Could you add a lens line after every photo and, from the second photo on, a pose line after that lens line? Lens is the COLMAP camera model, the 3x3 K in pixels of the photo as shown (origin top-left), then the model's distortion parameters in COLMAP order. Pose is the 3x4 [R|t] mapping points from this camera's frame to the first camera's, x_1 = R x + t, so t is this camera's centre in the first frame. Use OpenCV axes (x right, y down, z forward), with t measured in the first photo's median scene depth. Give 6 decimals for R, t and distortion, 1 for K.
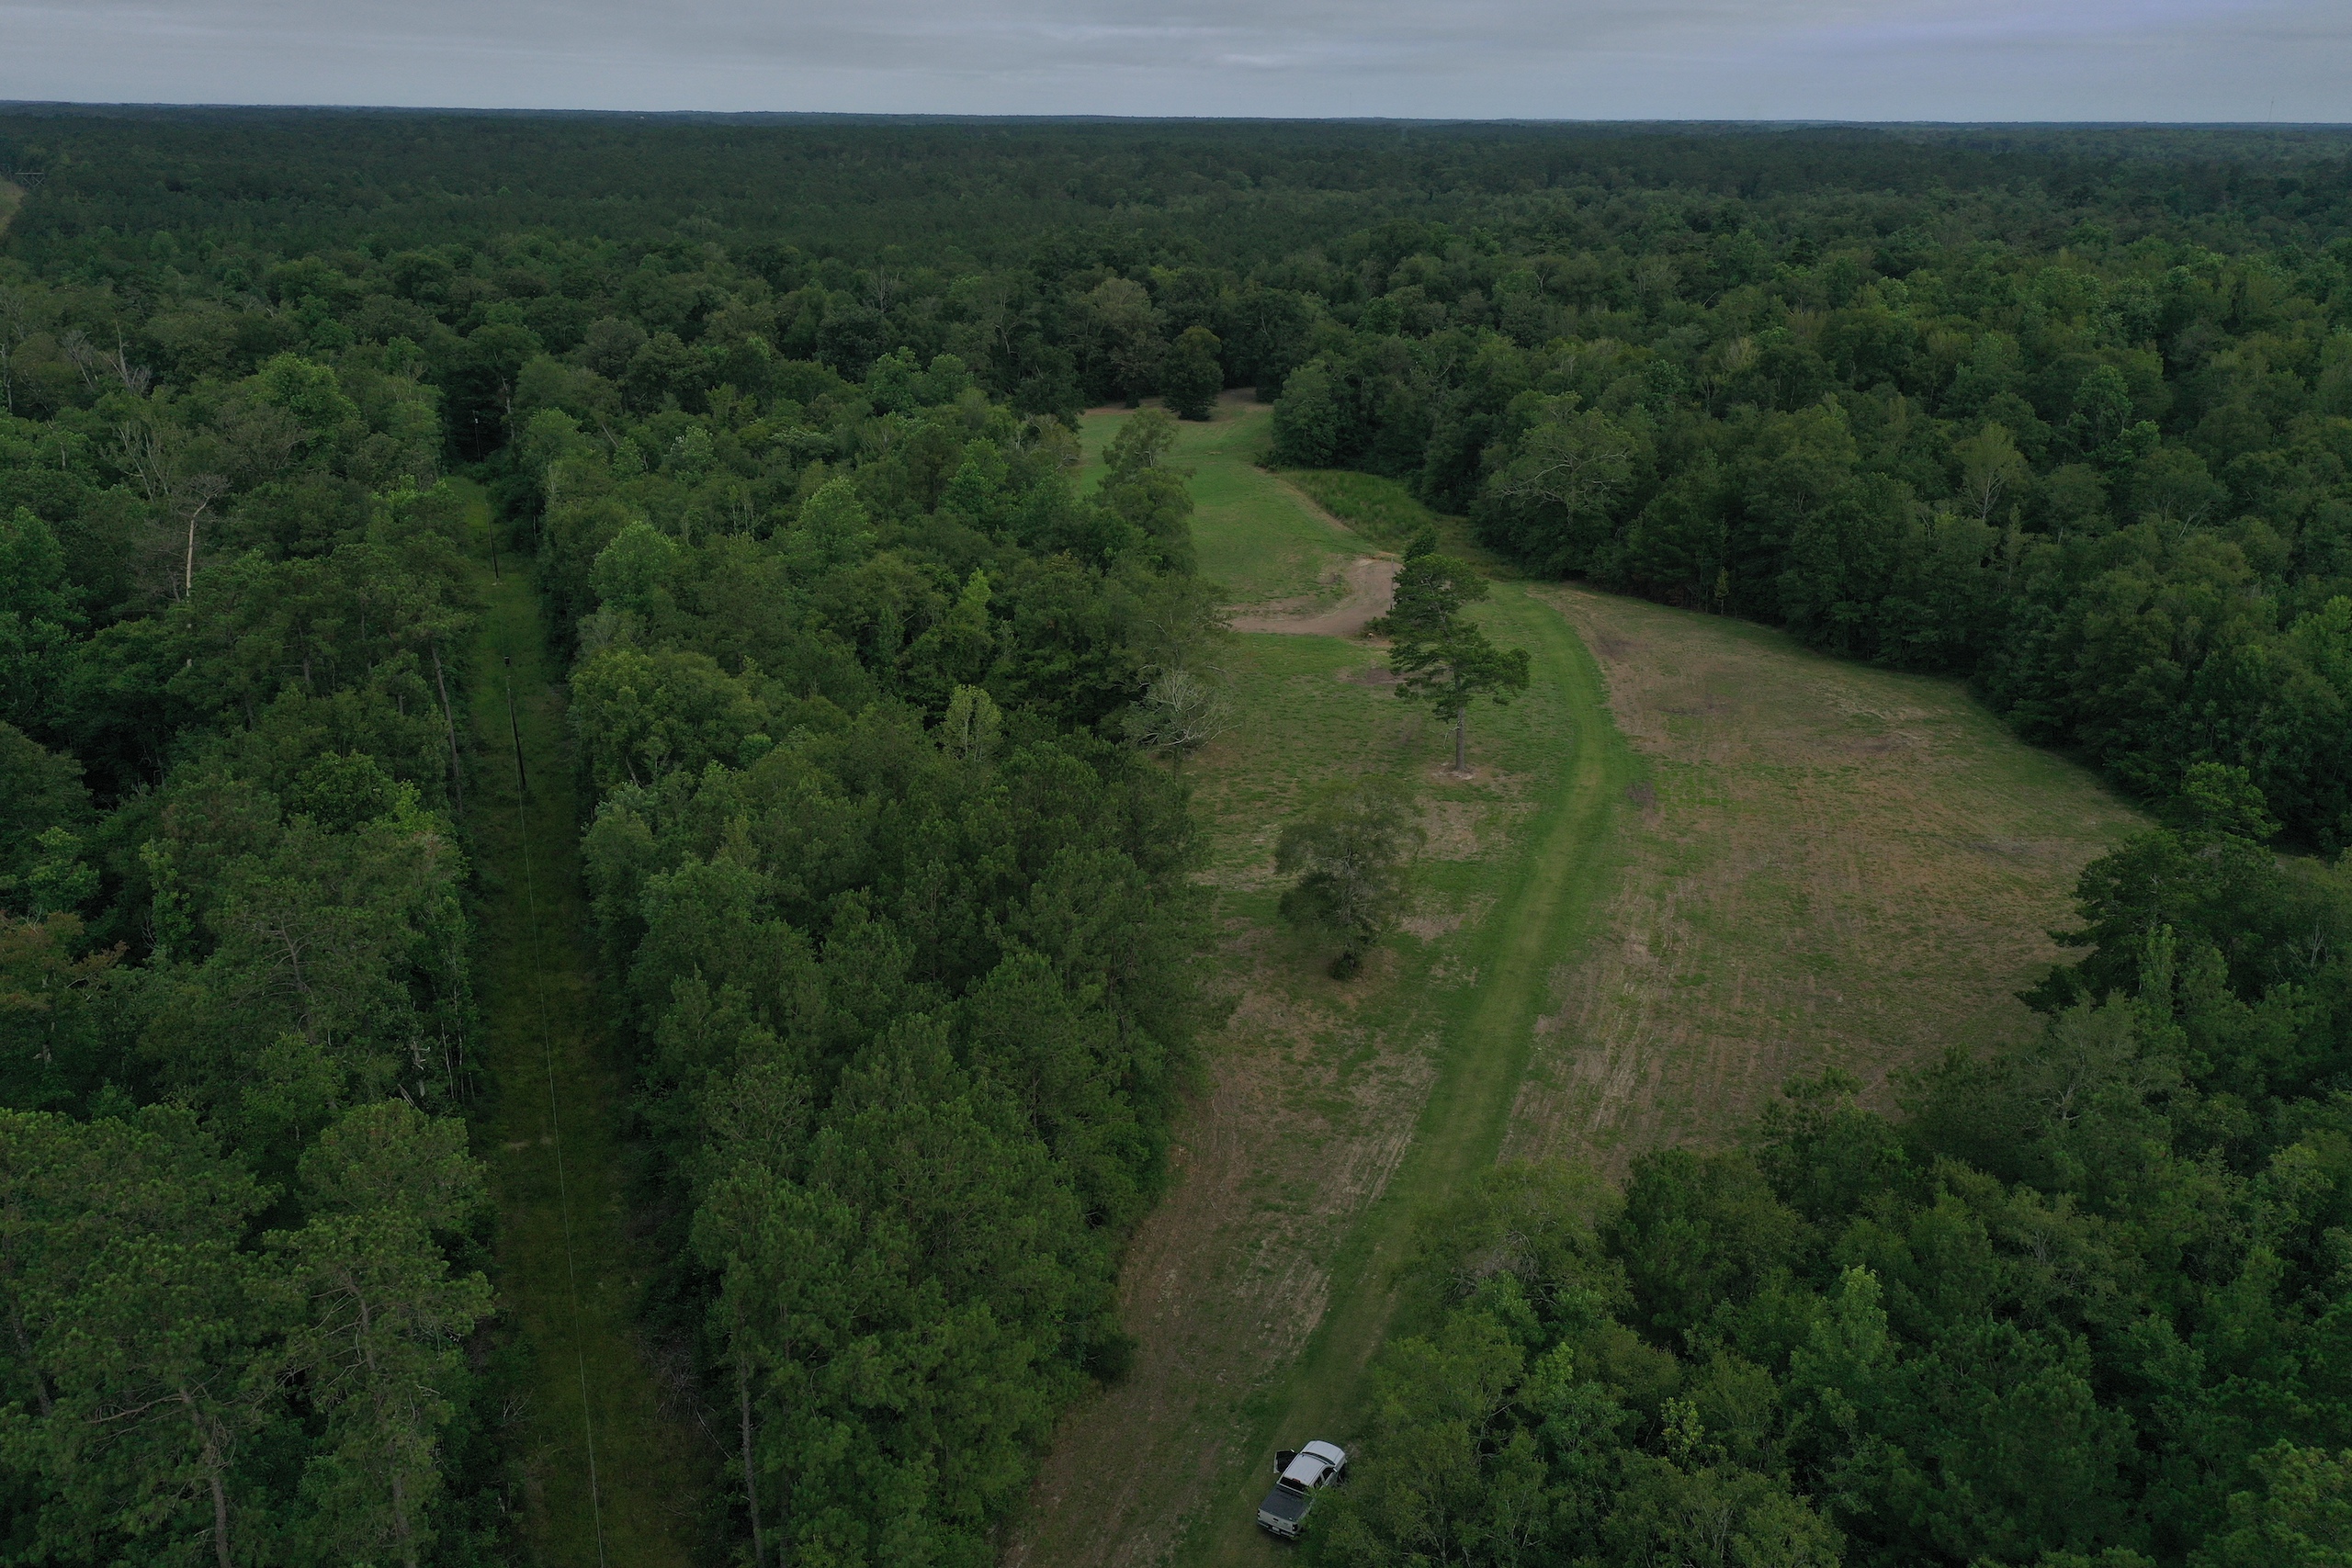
lens RADIAL K [[1924.5, 0, 1176.5], [0, 1924.5, 781.5], [0, 0, 1]] dist [0.026602, -0.011140]
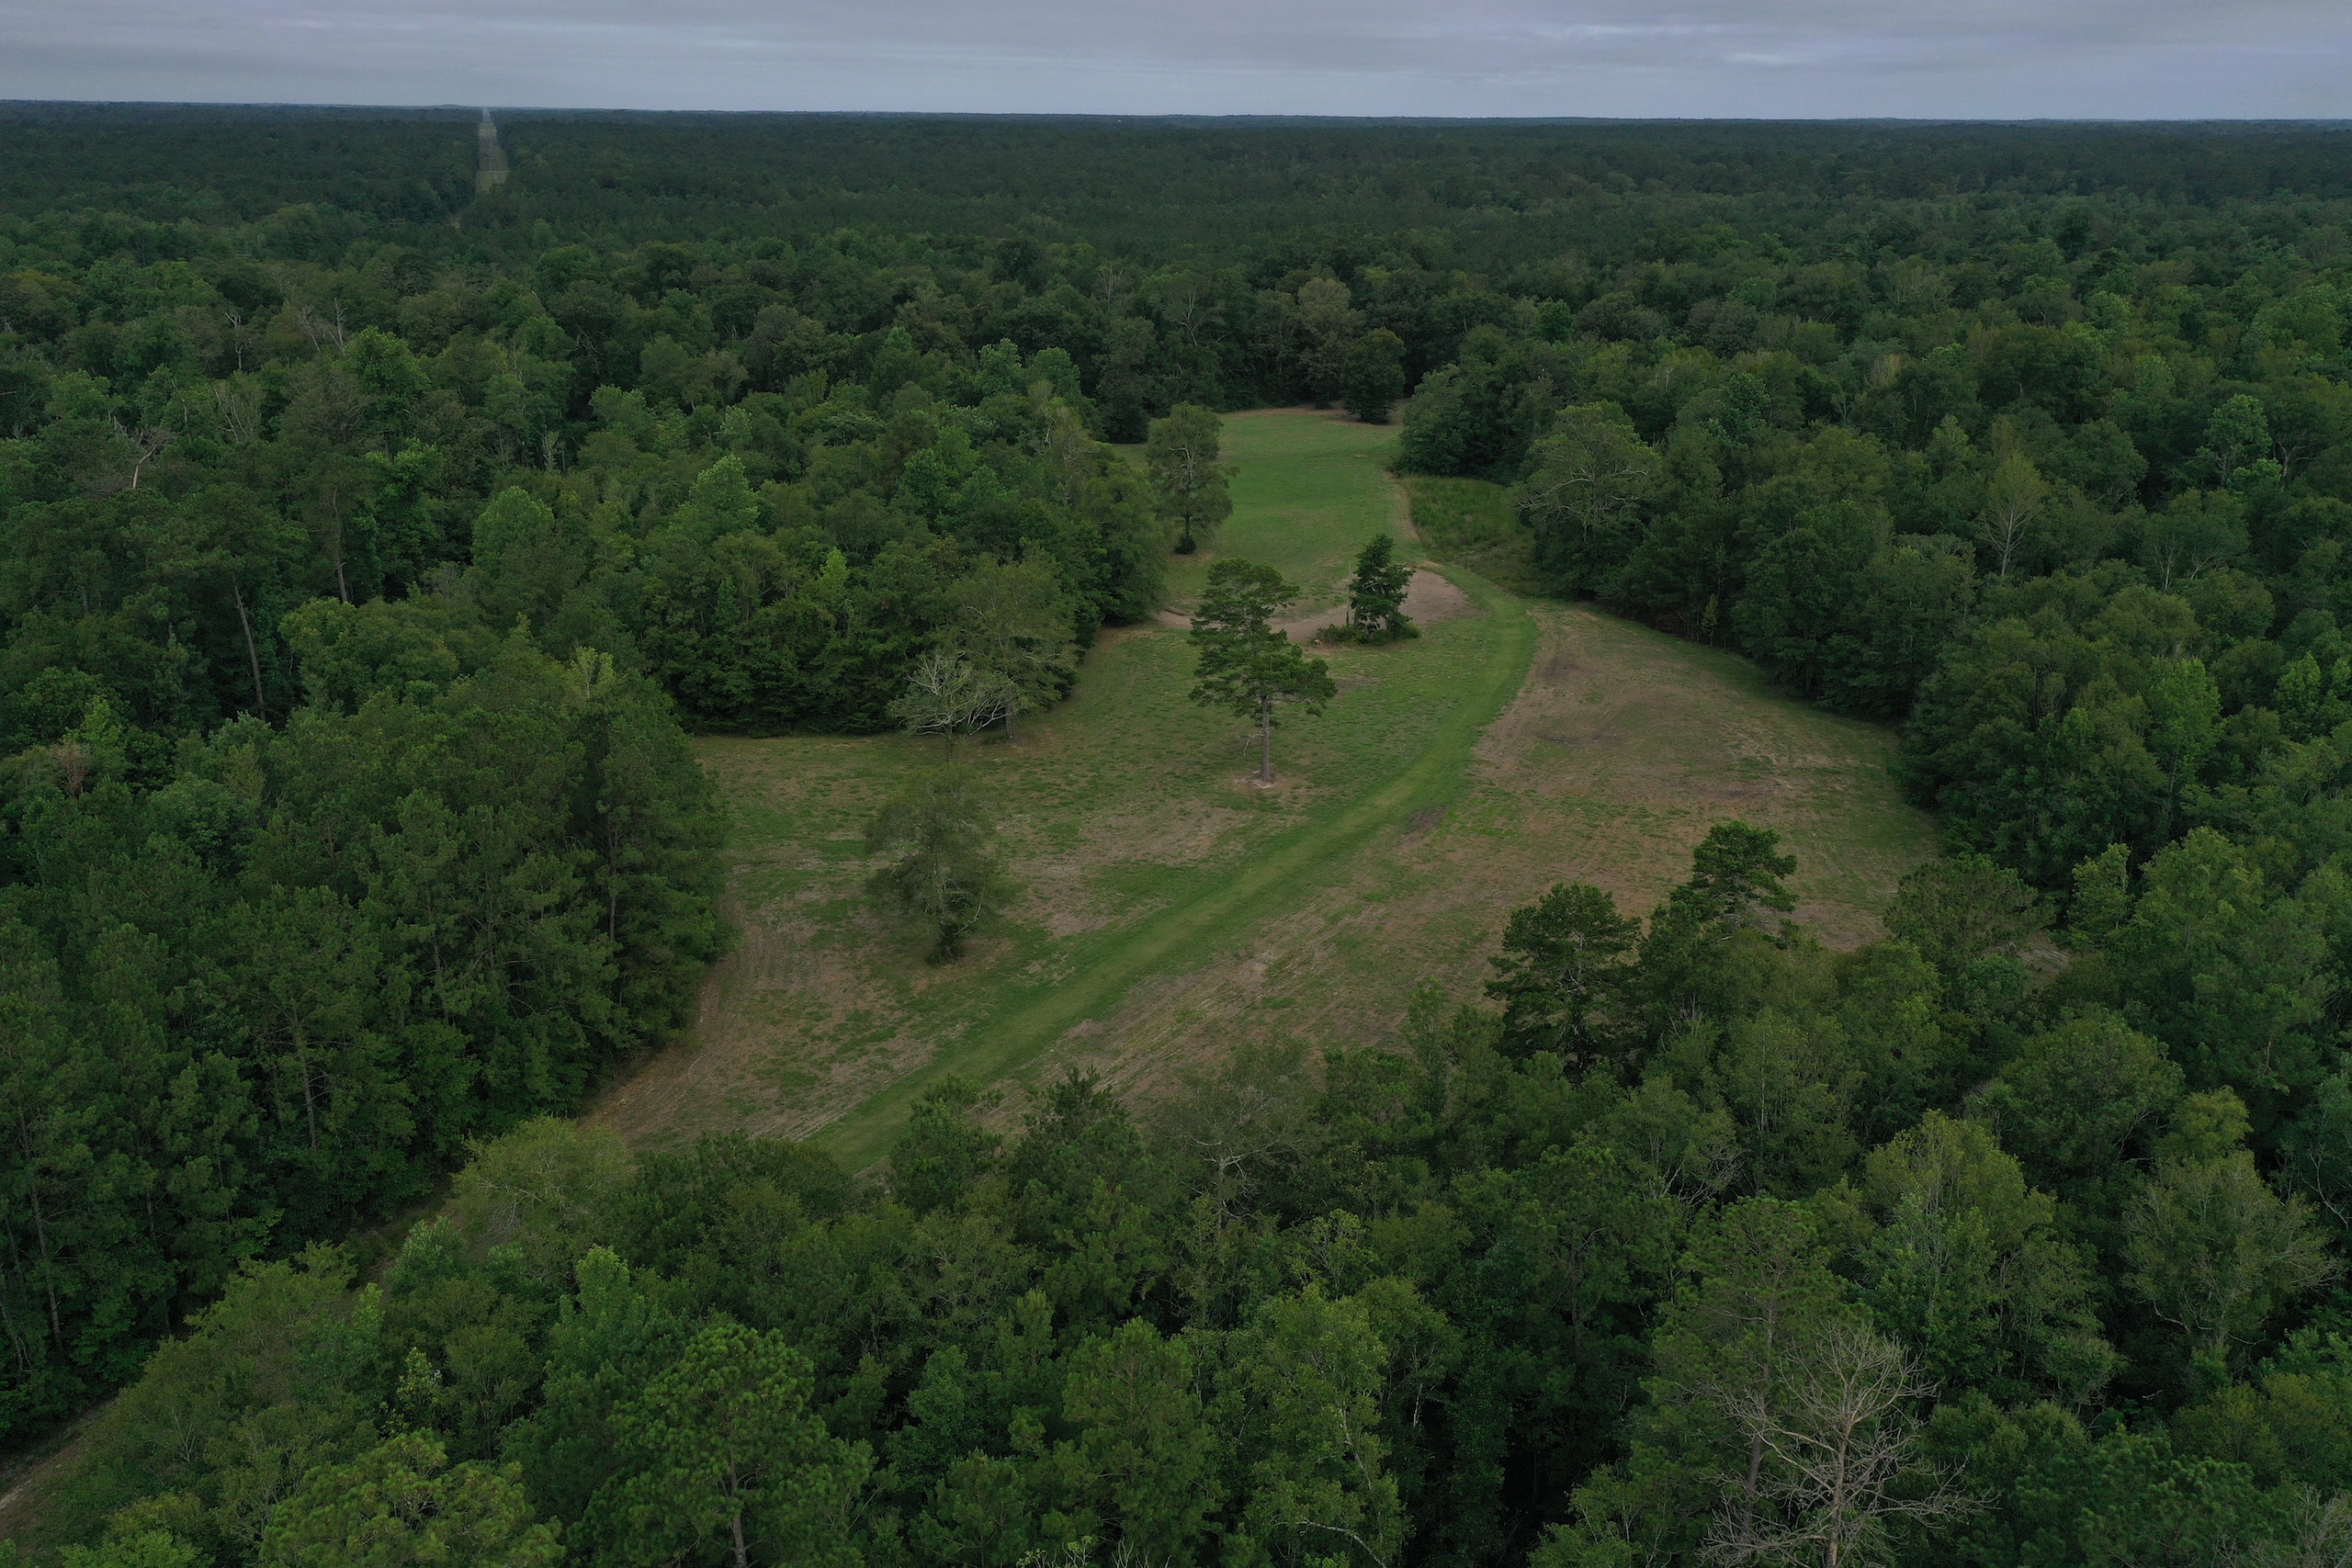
lens RADIAL K [[1924.5, 0, 1176.1], [0, 1924.5, 785.6], [0, 0, 1]] dist [0.026602, -0.011140]
pose [[0.967023, 0.082793, -0.240857, 0.214263], [-0.082671, 0.996520, 0.010626, -0.005773], [0.240899, 0.009637, 0.970502, 0.023417]]
